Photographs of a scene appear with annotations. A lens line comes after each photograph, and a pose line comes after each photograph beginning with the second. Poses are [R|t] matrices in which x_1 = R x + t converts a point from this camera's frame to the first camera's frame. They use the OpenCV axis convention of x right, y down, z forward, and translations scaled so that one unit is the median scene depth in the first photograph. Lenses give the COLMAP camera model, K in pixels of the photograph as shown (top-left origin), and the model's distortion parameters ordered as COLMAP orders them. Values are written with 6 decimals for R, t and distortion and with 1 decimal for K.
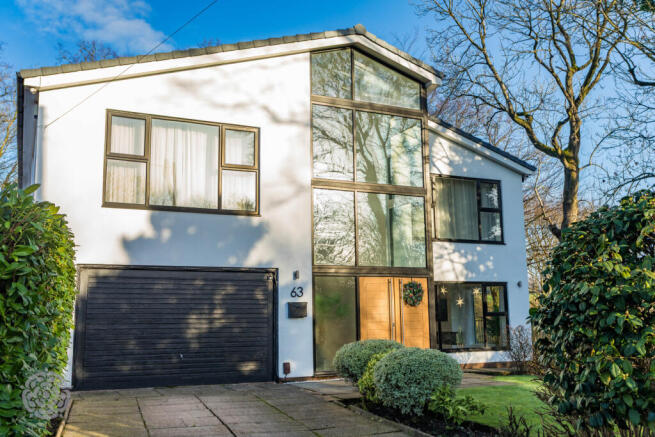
lens RADIAL K [[630.4, 0, 327.5], [0, 630.4, 218.5], [0, 0, 1]] dist [-0.007927, -0.003971]
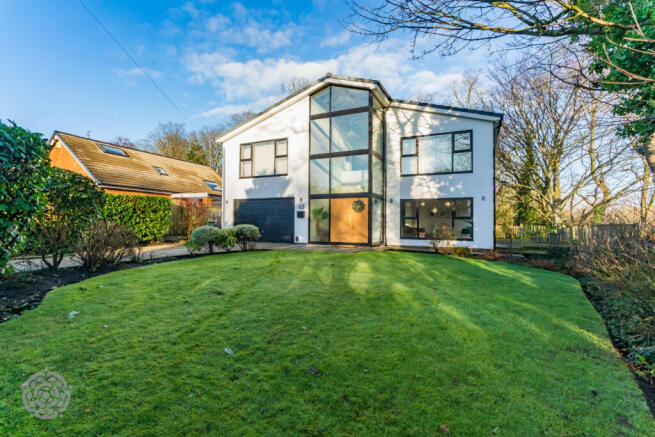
lens RADIAL K [[307.4, 0, 327.5], [0, 307.4, 218.5], [0, 0, 1]] dist [0.004390, 0.000110]
pose [[0.643074, -0.000290, -0.765804, 0.879599], [0.101807, 0.991156, 0.085116, 0.073436], [0.759007, -0.132701, 0.637416, 0.348626]]
